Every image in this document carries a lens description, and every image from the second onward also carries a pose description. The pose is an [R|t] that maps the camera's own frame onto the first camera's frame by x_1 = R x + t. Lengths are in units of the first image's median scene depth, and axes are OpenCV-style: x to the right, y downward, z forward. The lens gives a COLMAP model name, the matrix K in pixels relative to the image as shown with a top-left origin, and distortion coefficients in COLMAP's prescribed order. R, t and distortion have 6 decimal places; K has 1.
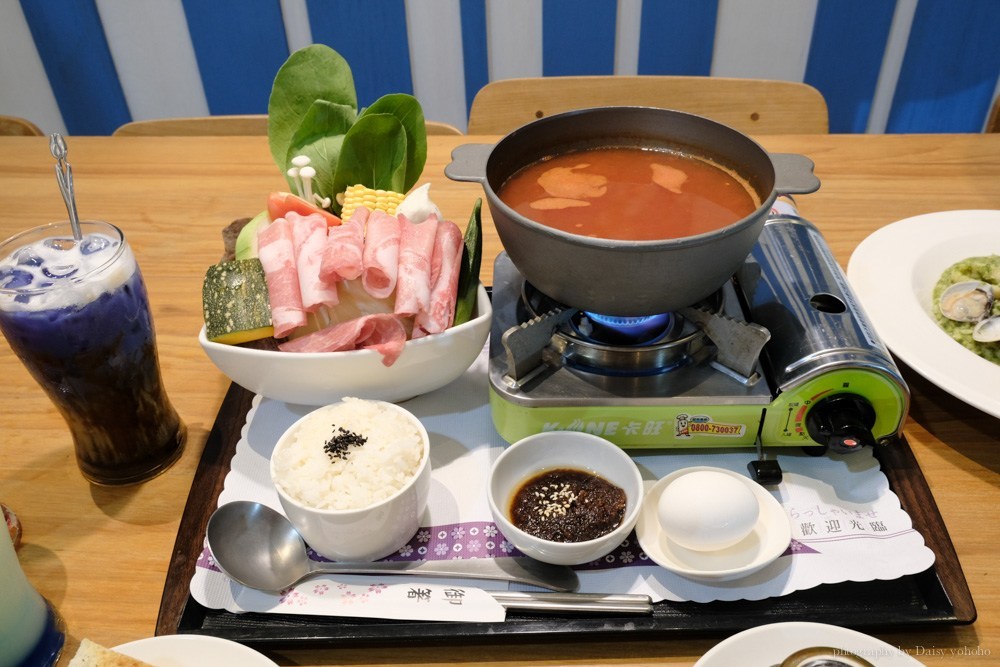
lens RADIAL K [[800.2, 0, 500.5], [0, 800.2, 330.5], [0, 0, 1]] dist [-0.006628, -0.000627]
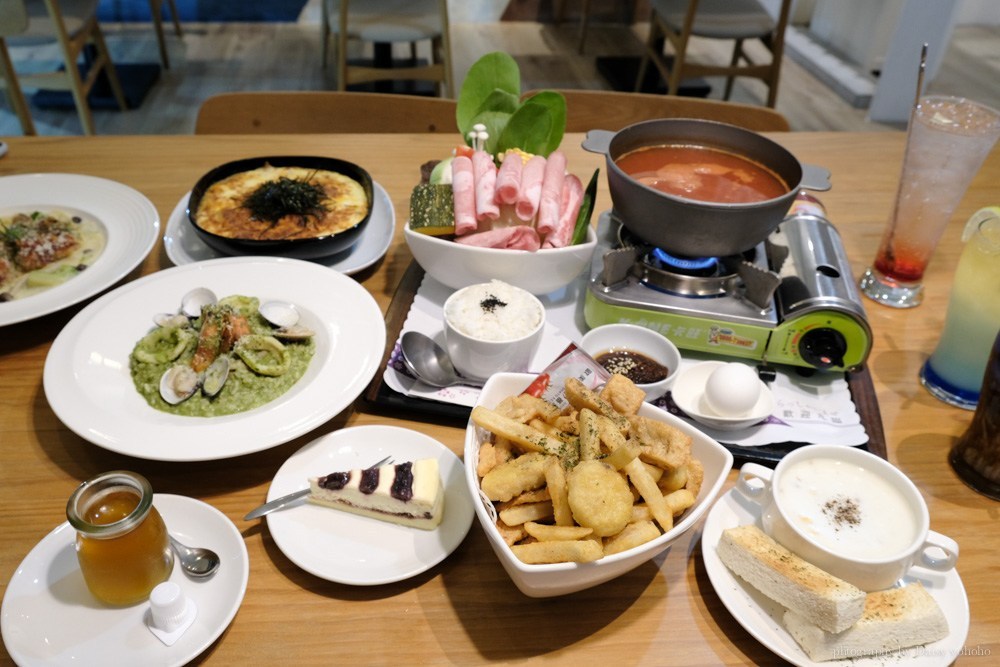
lens RADIAL K [[768.6, 0, 500.0], [0, 768.6, 333.5], [0, 0, 1]] dist [-0.039709, 0.092070]
pose [[0.984304, 0.155515, -0.083430, -0.043636], [-0.156706, 0.987614, -0.007883, 0.192224], [0.081170, 0.020833, 0.996482, -0.448362]]
